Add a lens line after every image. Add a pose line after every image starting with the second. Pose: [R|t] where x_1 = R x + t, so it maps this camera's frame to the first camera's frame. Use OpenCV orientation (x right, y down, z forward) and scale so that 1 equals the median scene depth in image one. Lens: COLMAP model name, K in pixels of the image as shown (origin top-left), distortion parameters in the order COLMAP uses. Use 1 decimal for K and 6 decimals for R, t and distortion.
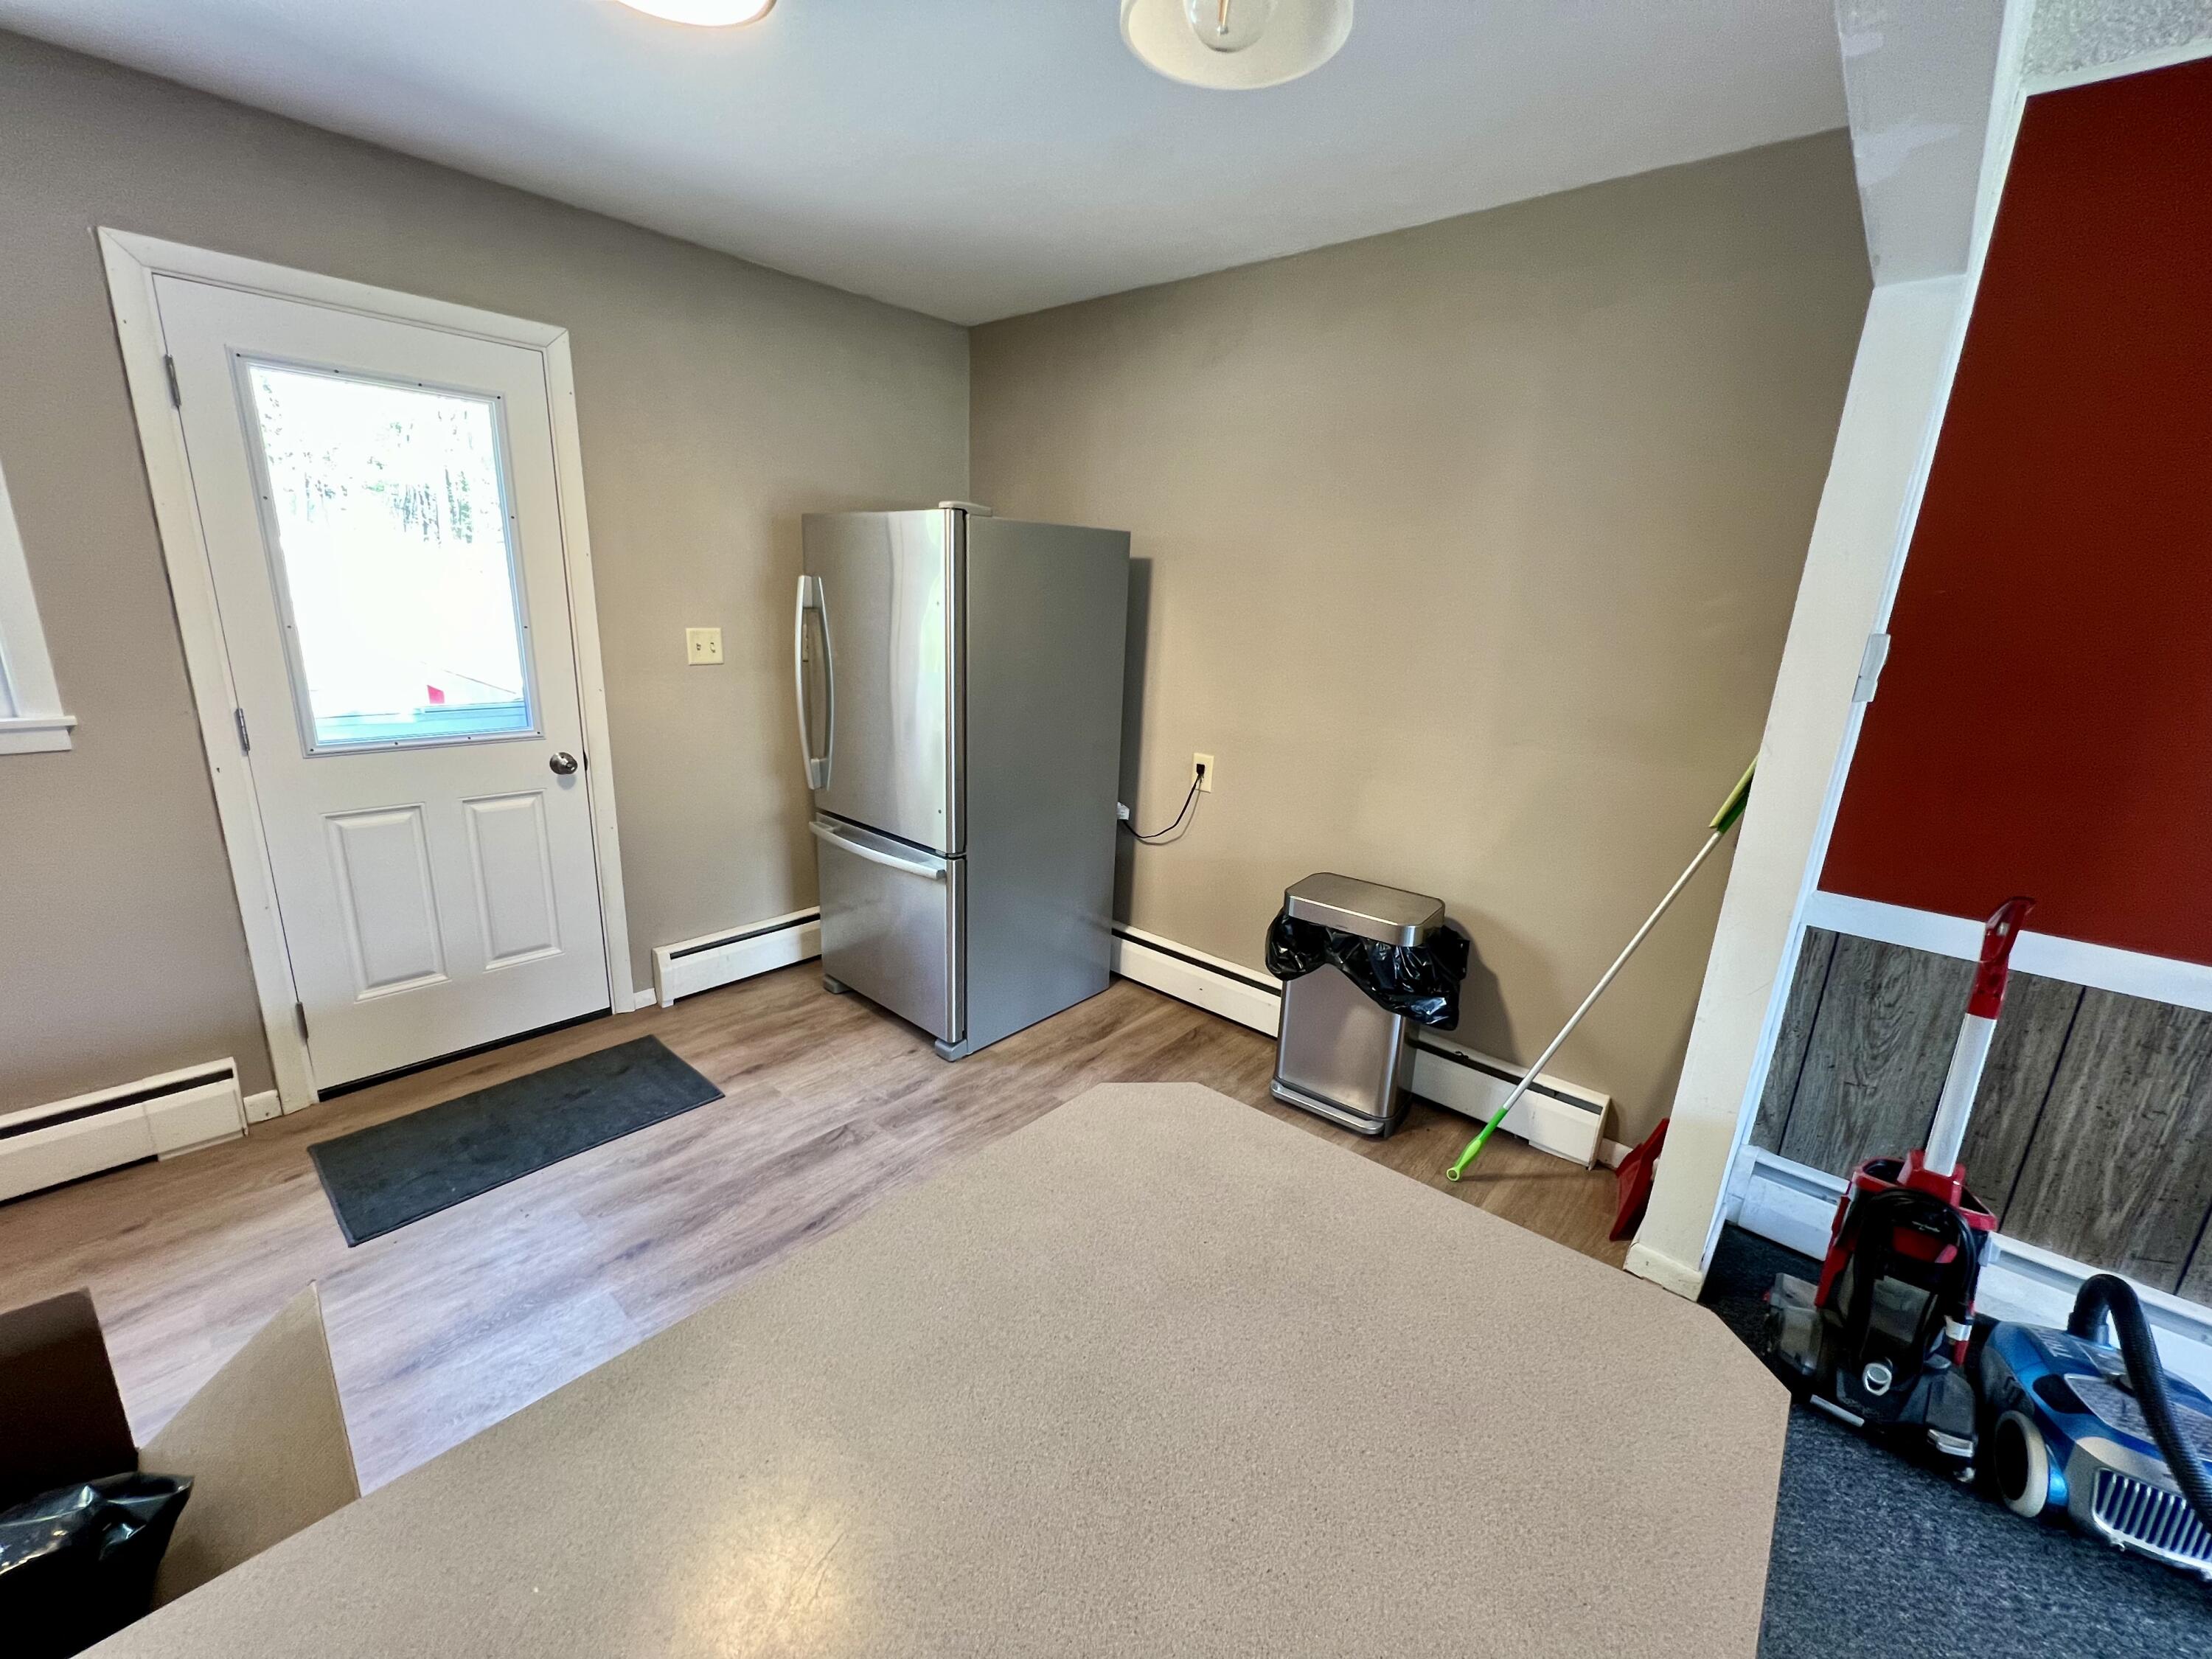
lens RADIAL K [[888.0, 0, 1103.1], [0, 888.0, 825.4], [0, 0, 1]] dist [-0.001198, -0.000047]
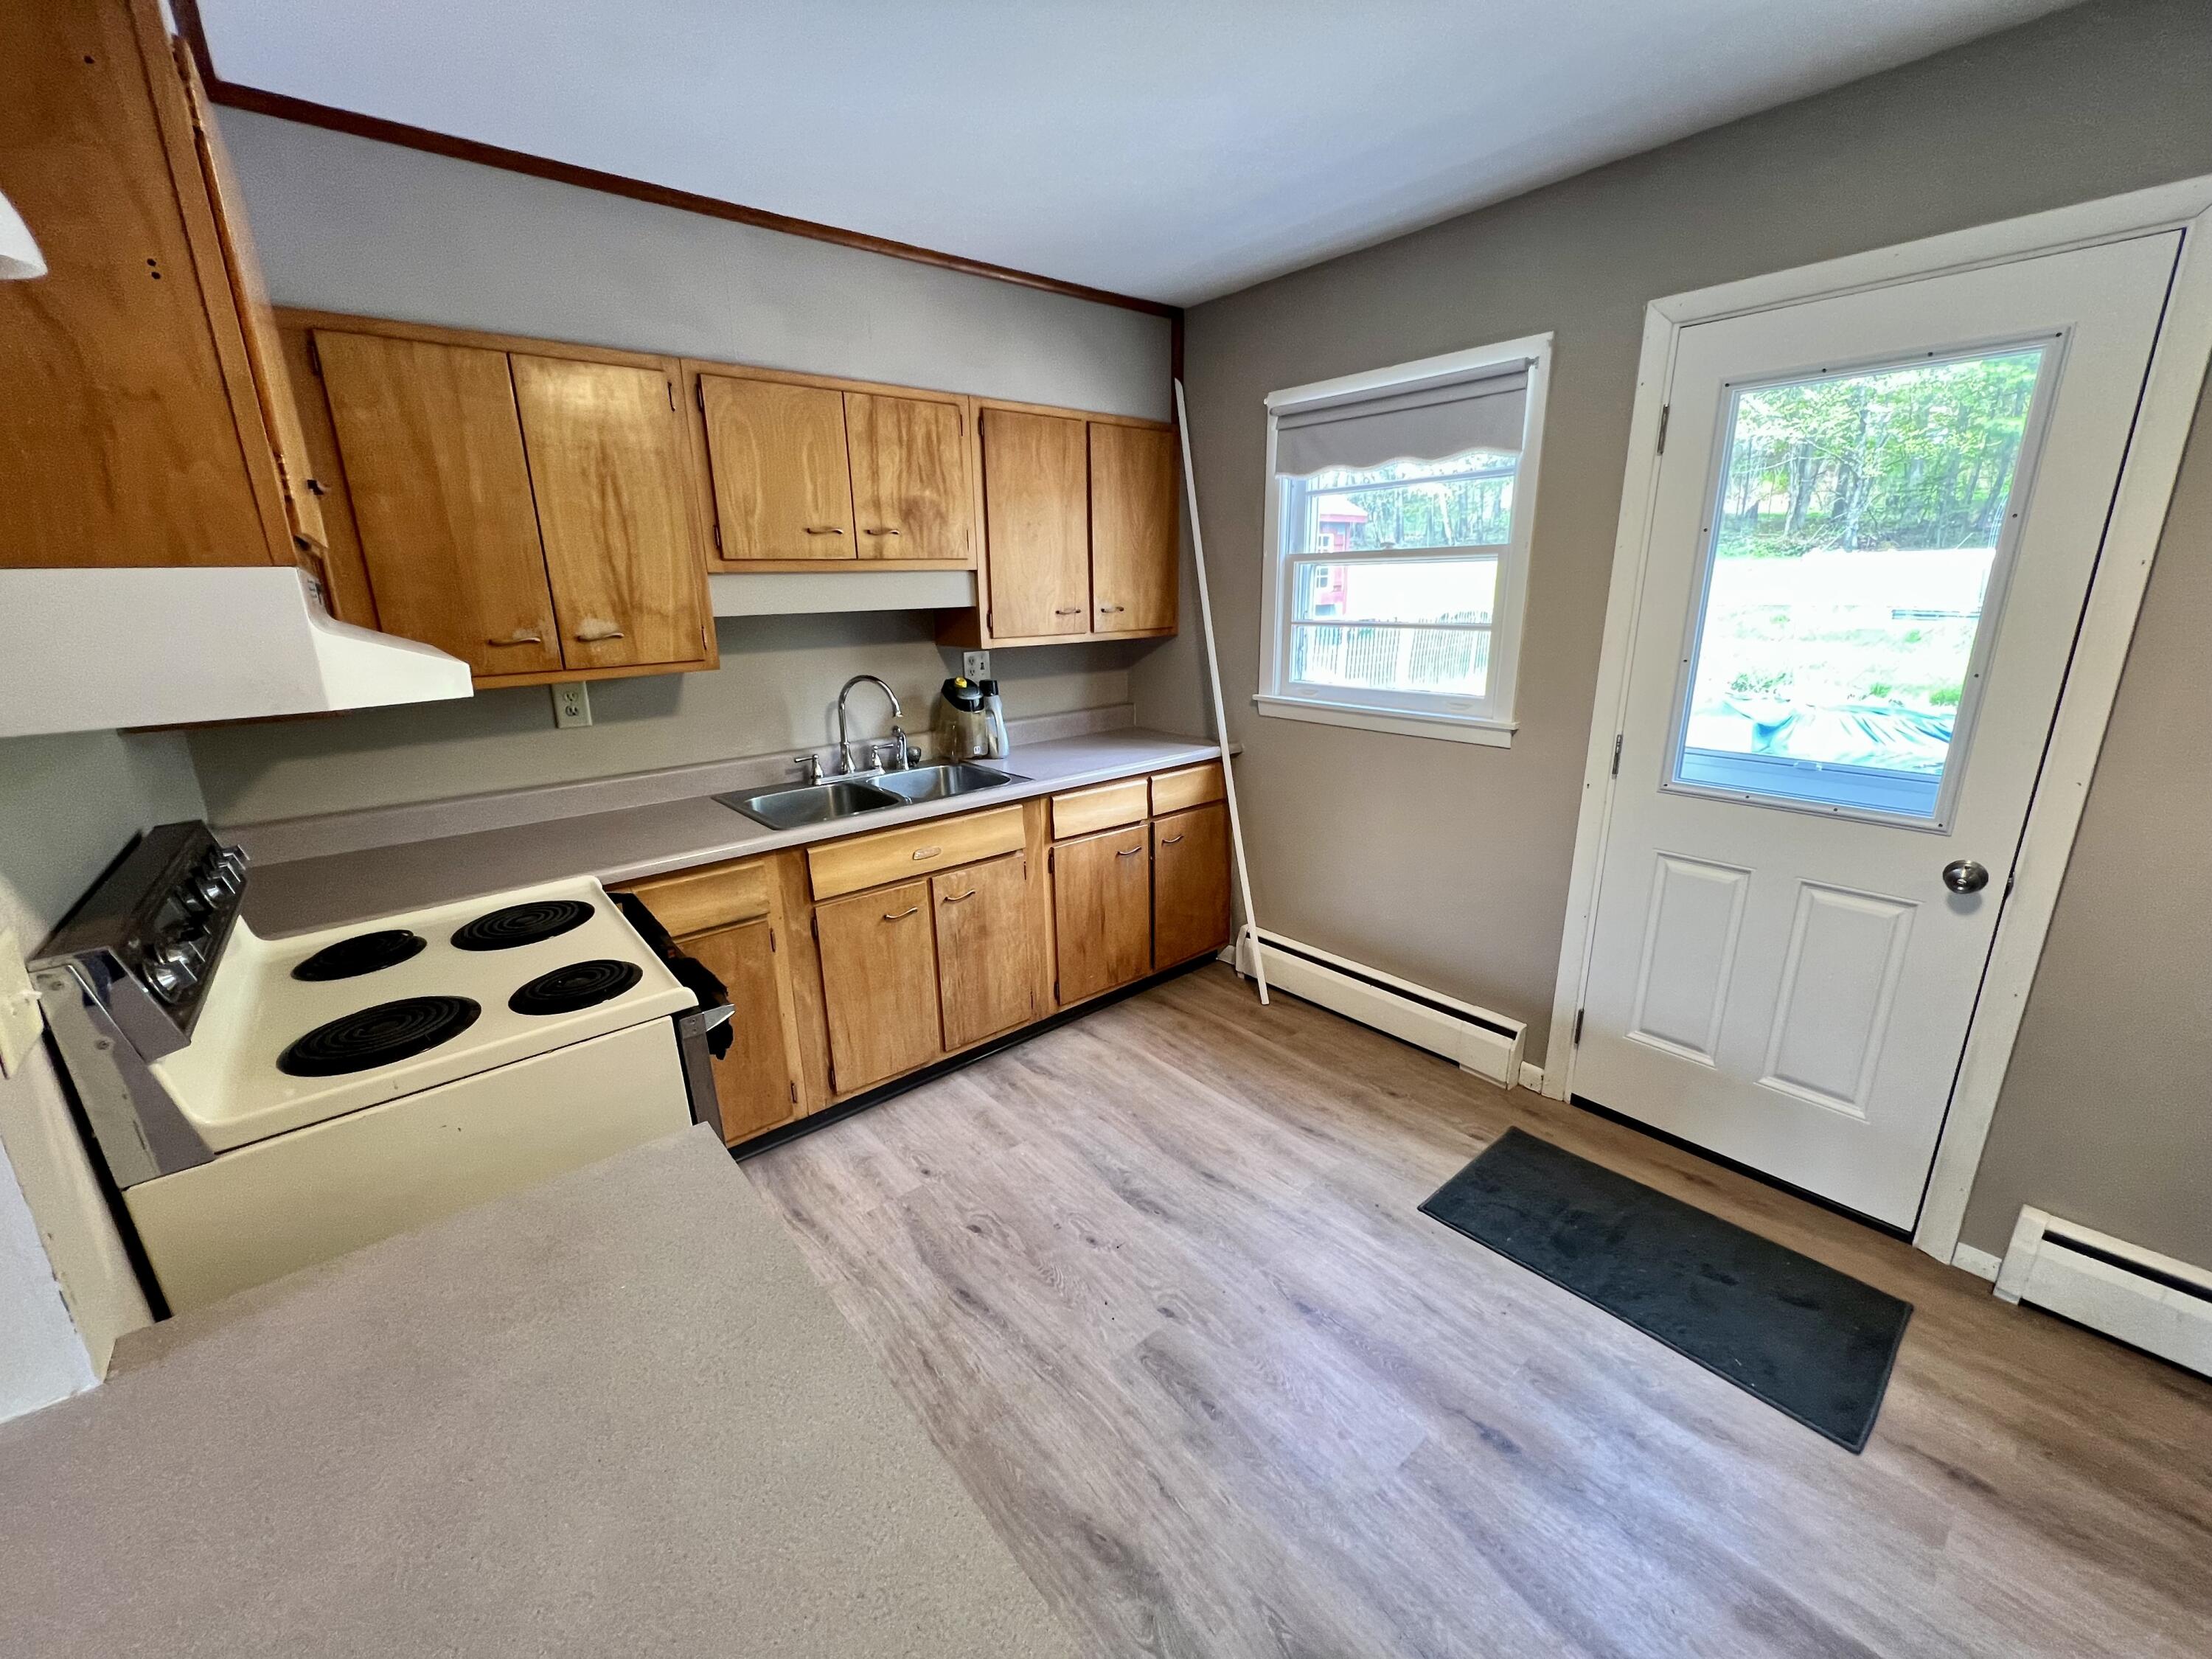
lens RADIAL K [[890.9, 0, 1100.6], [0, 890.9, 824.7], [0, 0, 1]] dist [0.001526, -0.000176]
pose [[-0.151787, 0.221538, -0.963266, 0.149721], [-0.241730, 0.936644, 0.253506, -0.131975], [0.958398, 0.271329, -0.088618, 0.463271]]
